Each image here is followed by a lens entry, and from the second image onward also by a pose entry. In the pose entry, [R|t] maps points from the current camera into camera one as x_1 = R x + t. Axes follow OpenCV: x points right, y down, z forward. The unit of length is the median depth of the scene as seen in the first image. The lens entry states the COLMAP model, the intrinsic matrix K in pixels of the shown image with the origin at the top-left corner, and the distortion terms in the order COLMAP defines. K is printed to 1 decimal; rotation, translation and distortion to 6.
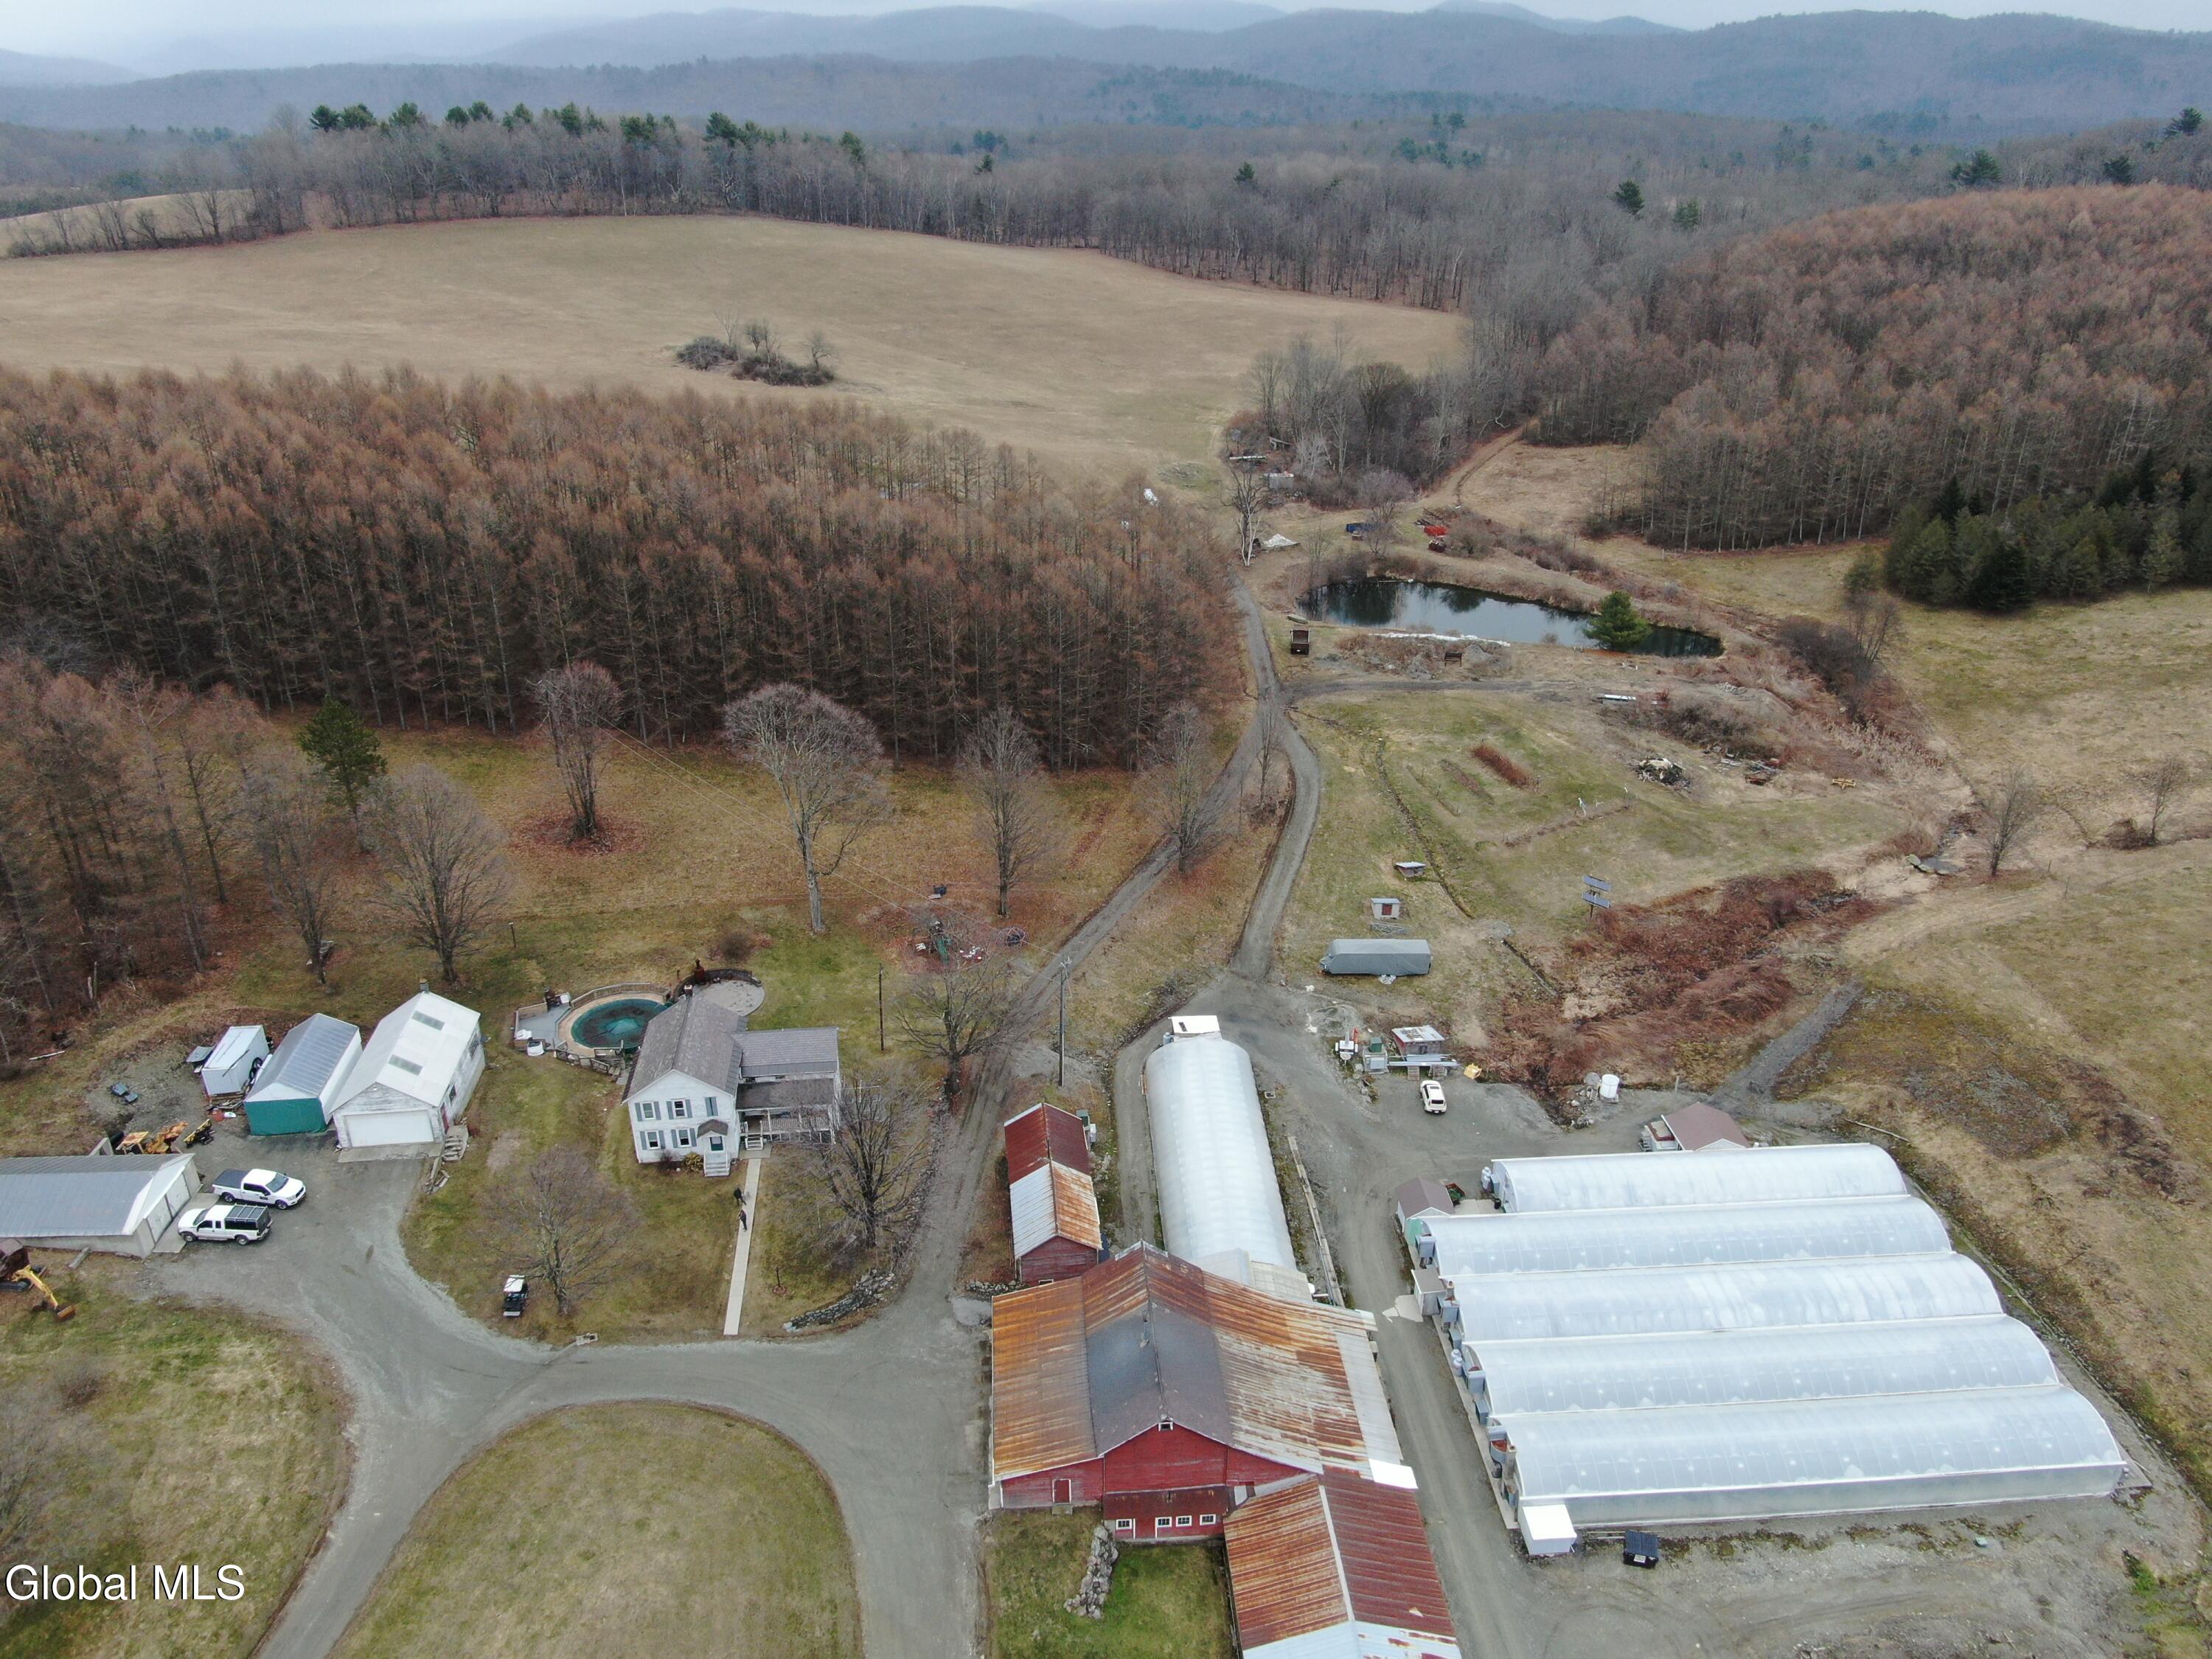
lens RADIAL K [[1584.3, 0, 1108.8], [0, 1584.3, 834.3], [0, 0, 1]] dist [-0.023254, 0.007319]
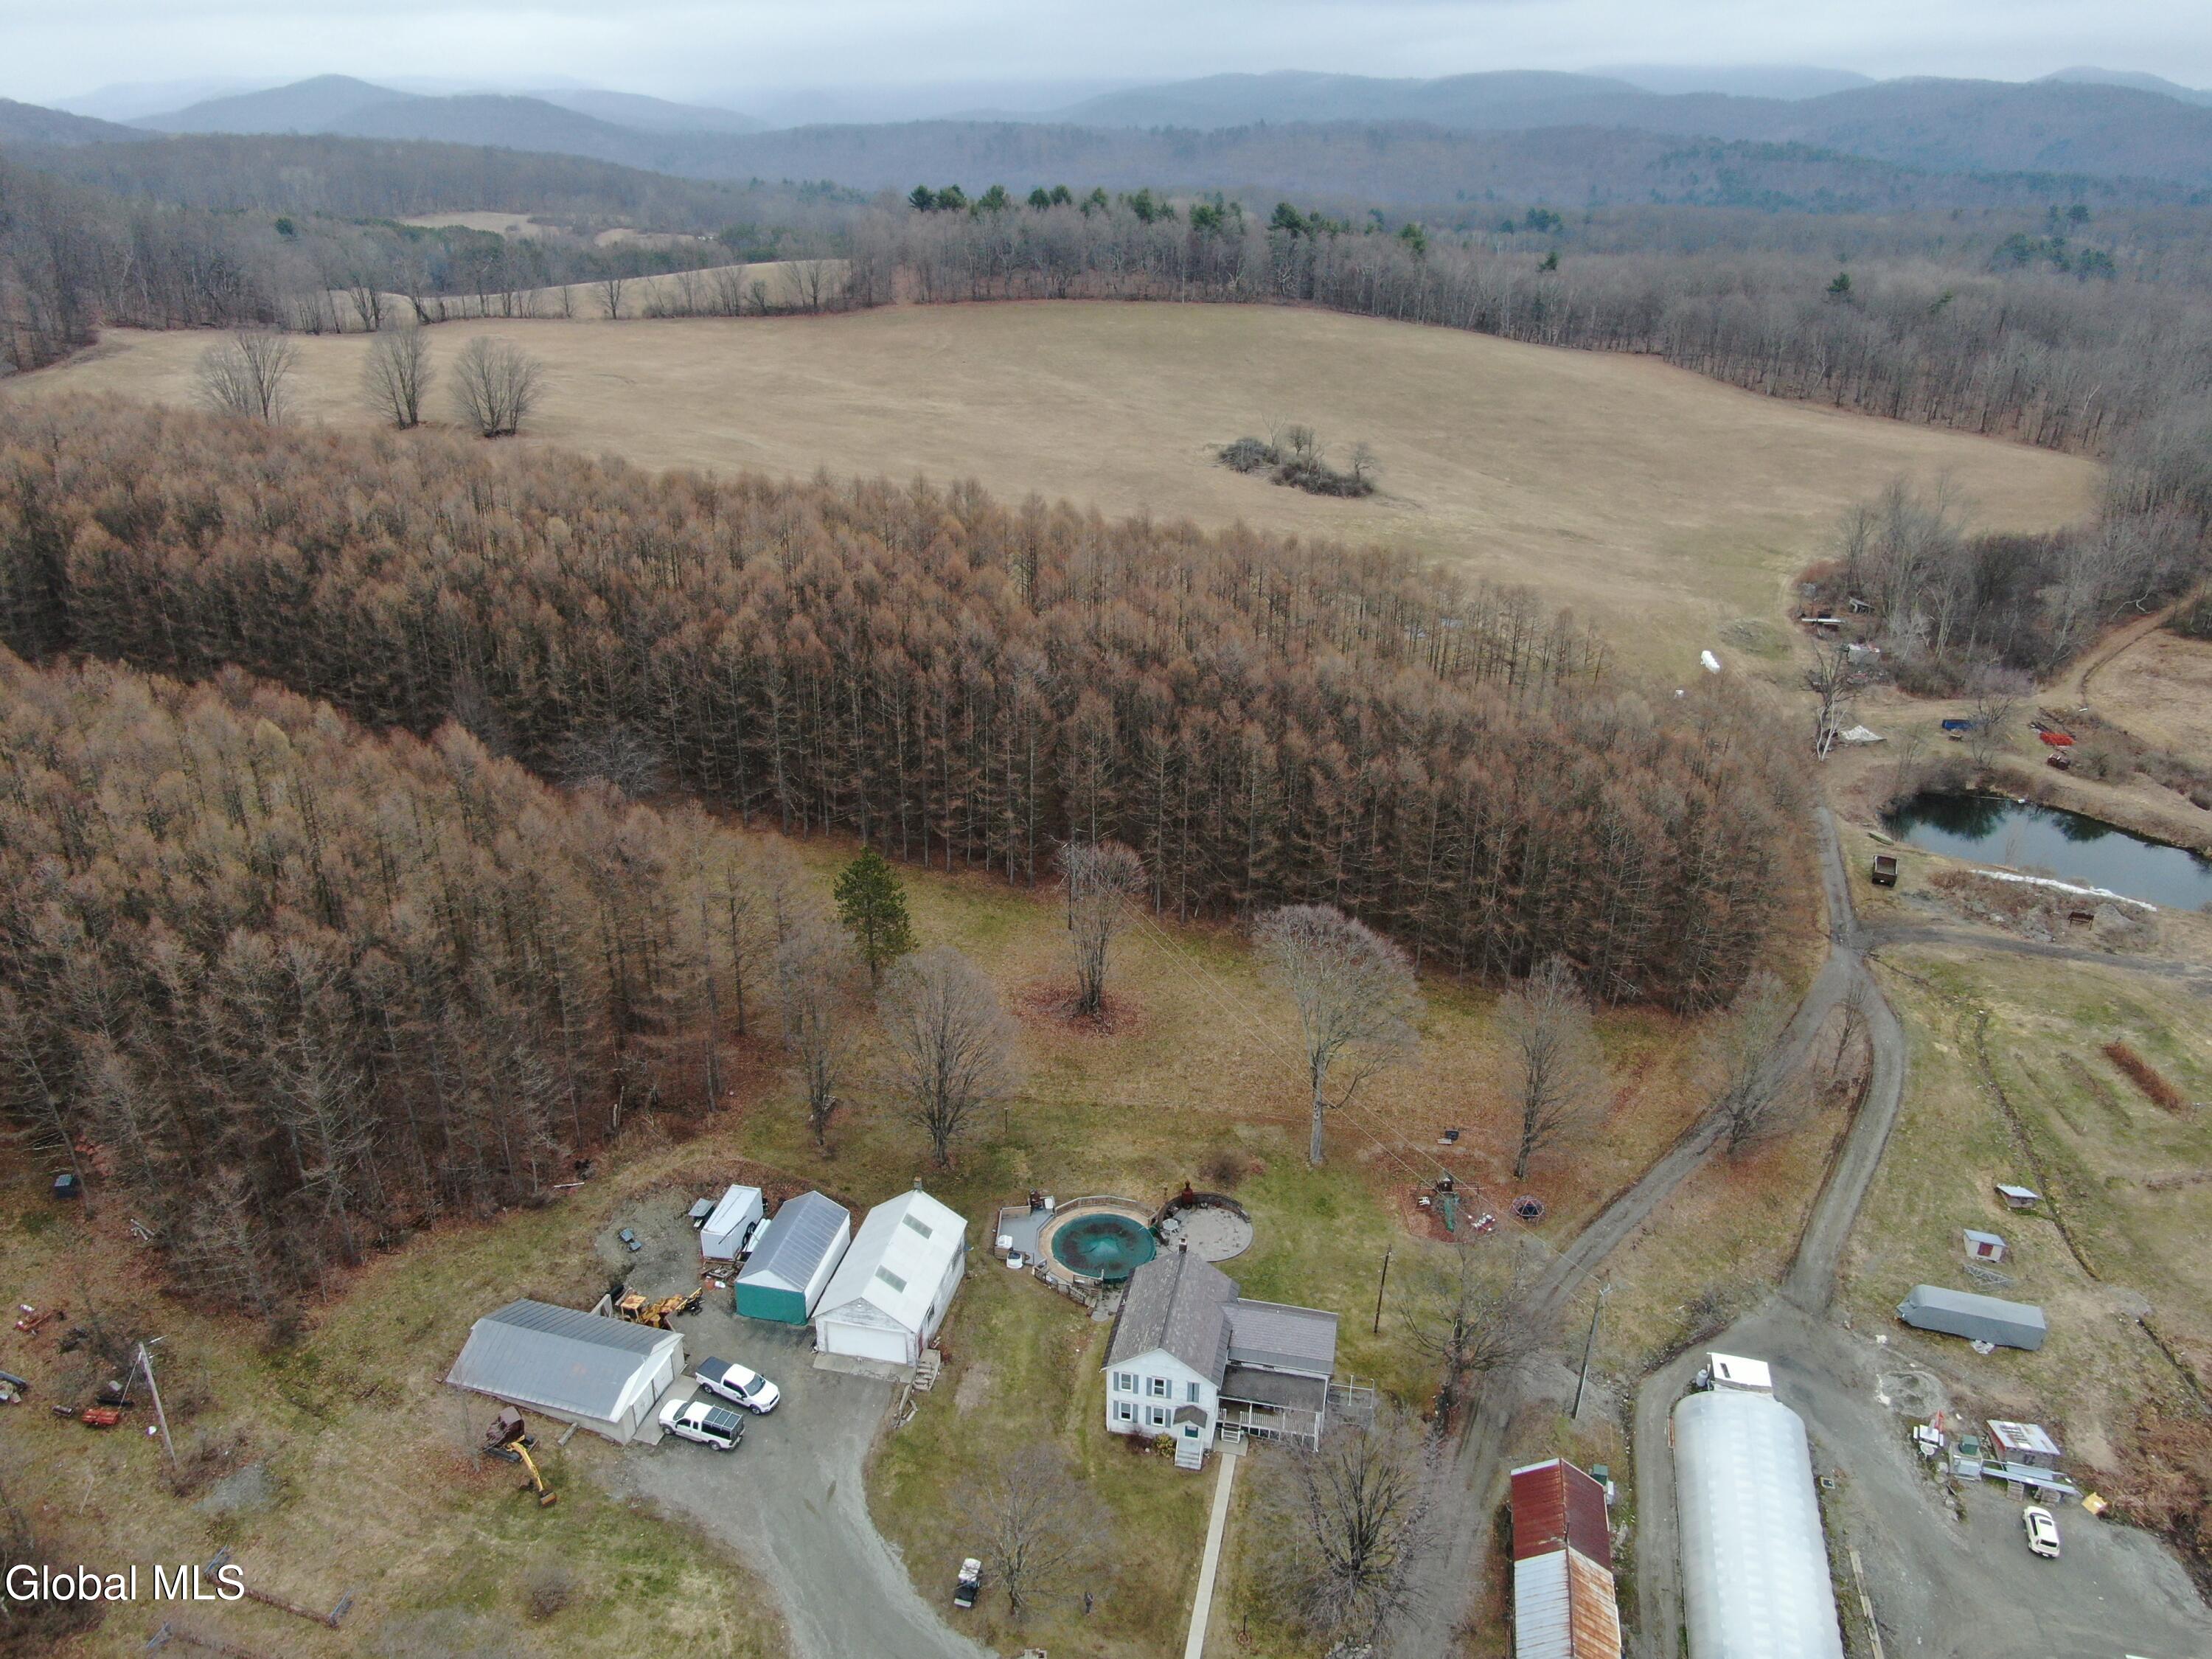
lens RADIAL K [[1584.3, 0, 1107.2], [0, 1584.3, 833.2], [0, 0, 1]] dist [-0.023254, 0.007319]
pose [[0.951497, 0.135795, -0.276069, -0.073026], [-0.144232, 0.989489, -0.010388, -0.104954], [0.271756, 0.049702, 0.961082, 0.076391]]
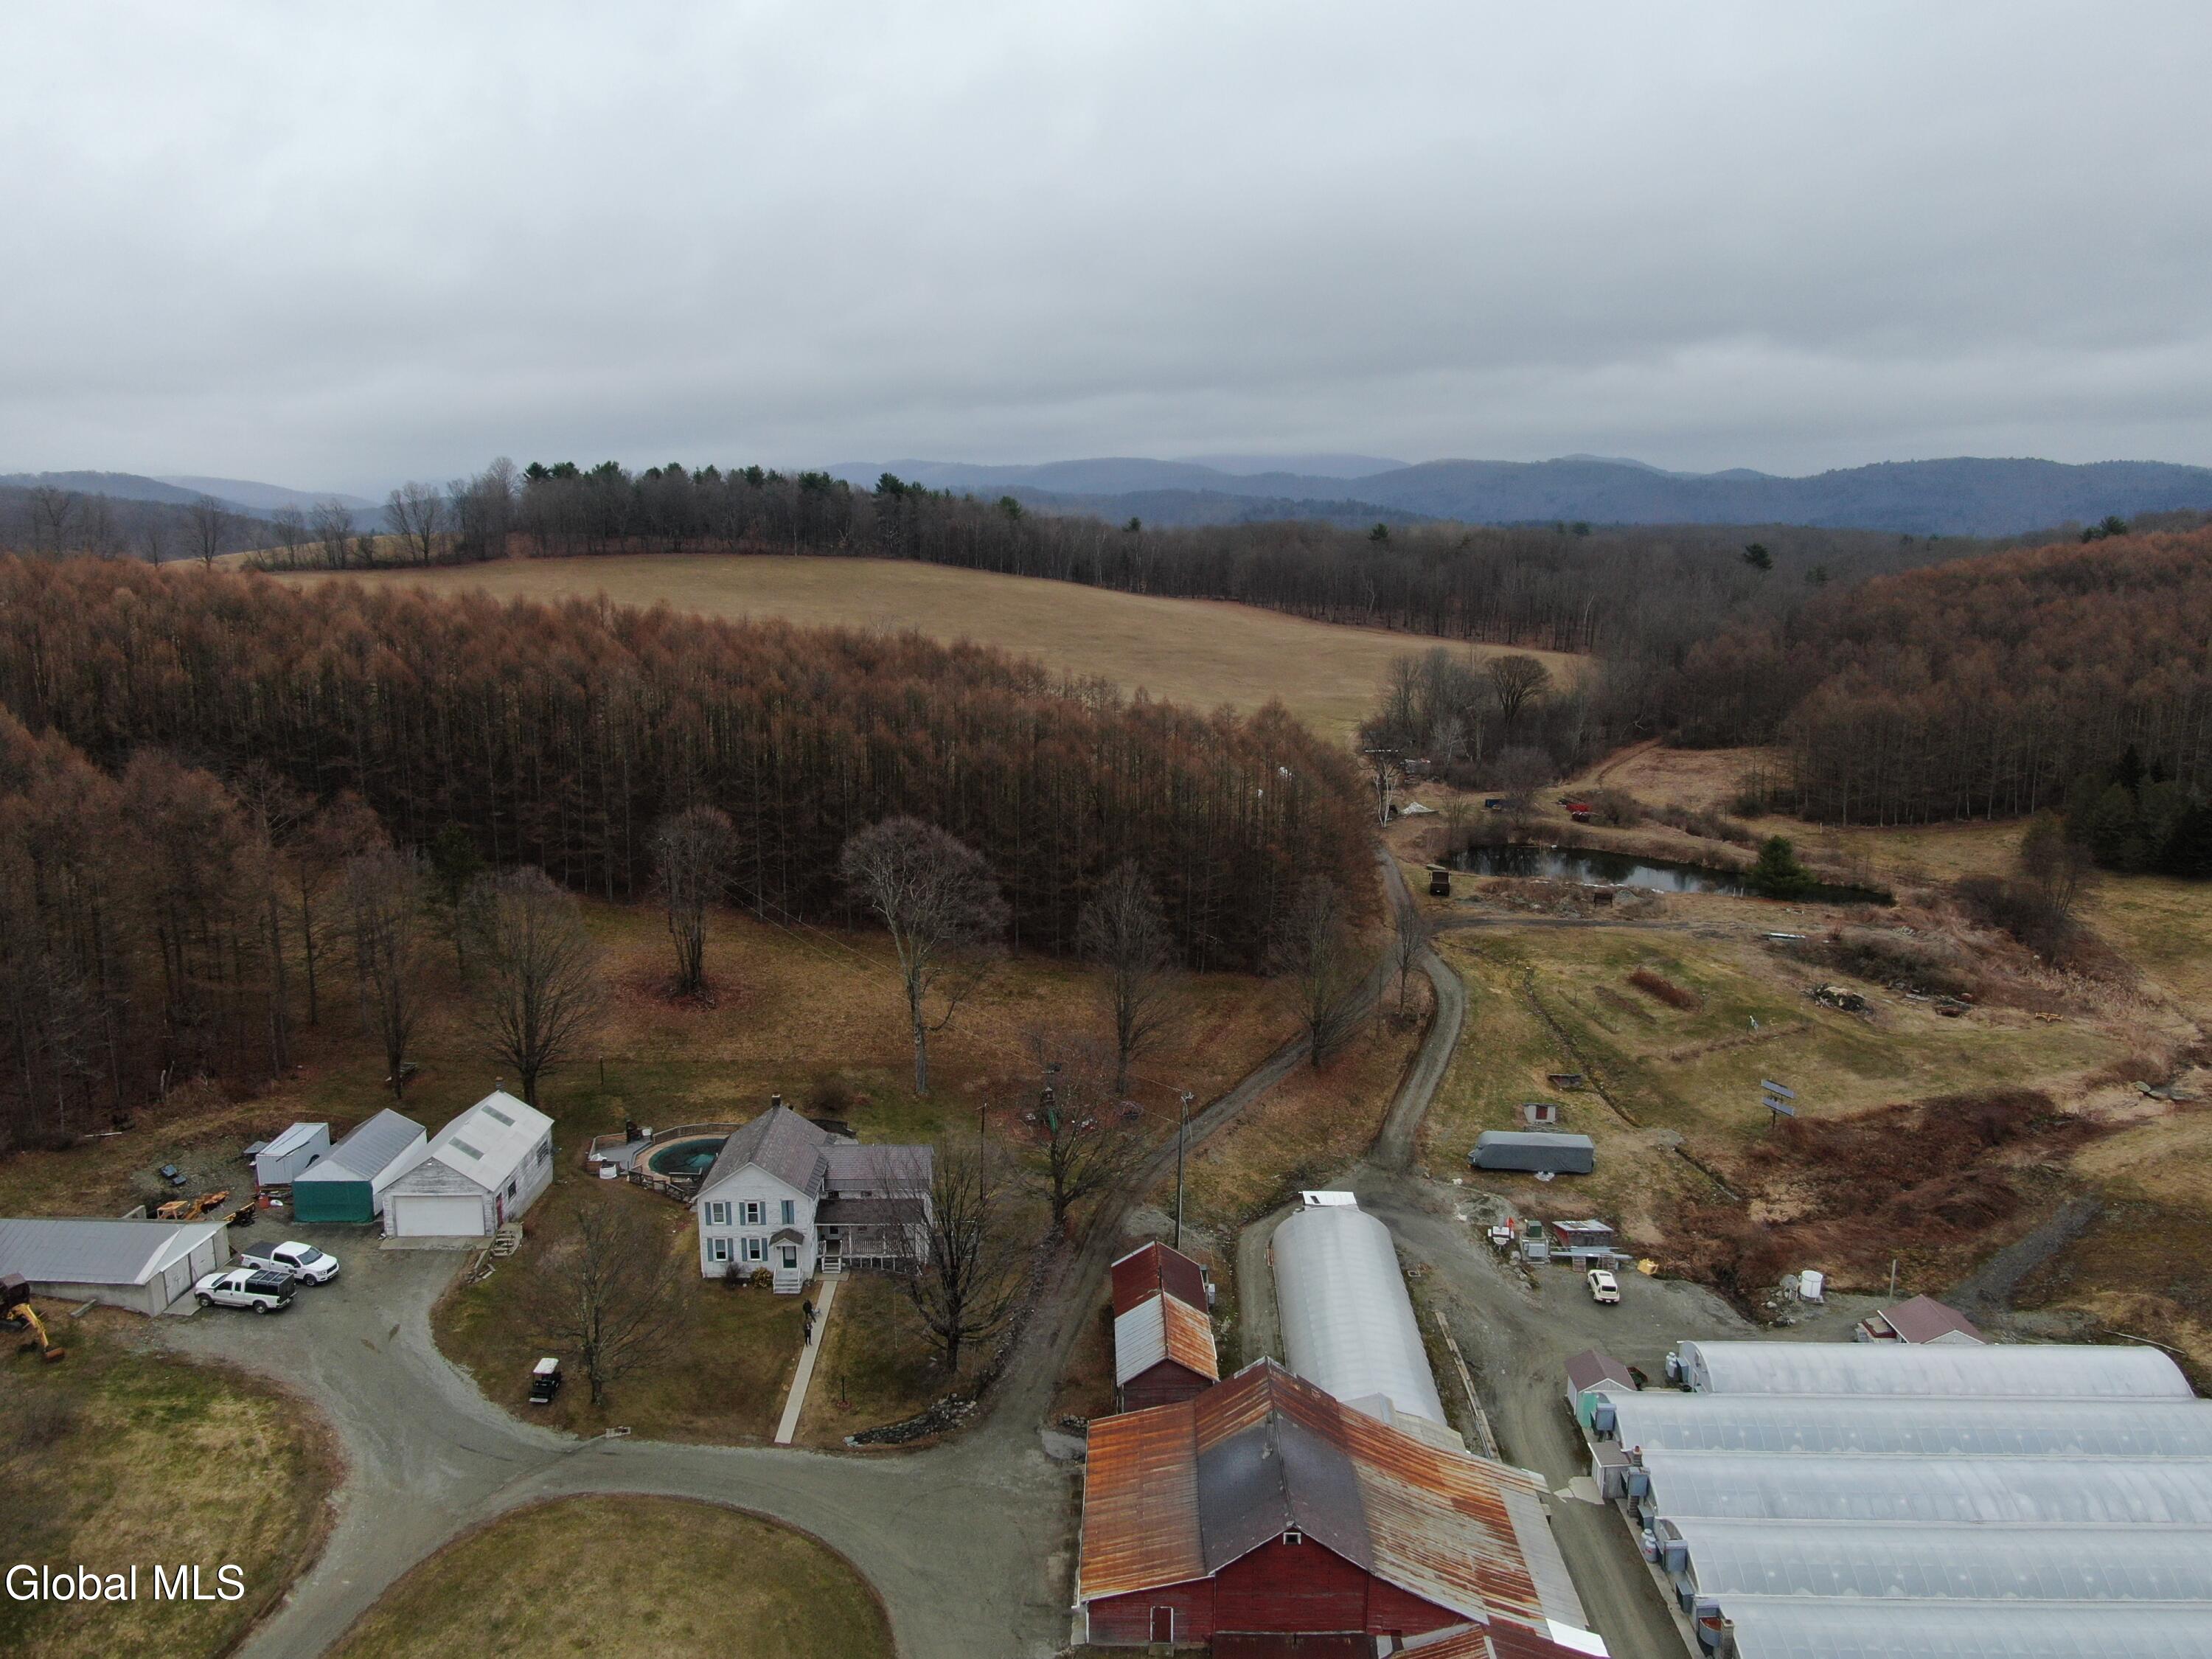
lens RADIAL K [[1584.3, 0, 1108.0], [0, 1584.3, 836.7], [0, 0, 1]] dist [-0.023254, 0.007319]
pose [[0.996132, 0.022591, -0.084912, 0.001435], [-0.043217, 0.967378, -0.249624, 0.146731], [0.076503, 0.252328, 0.964613, 0.074315]]
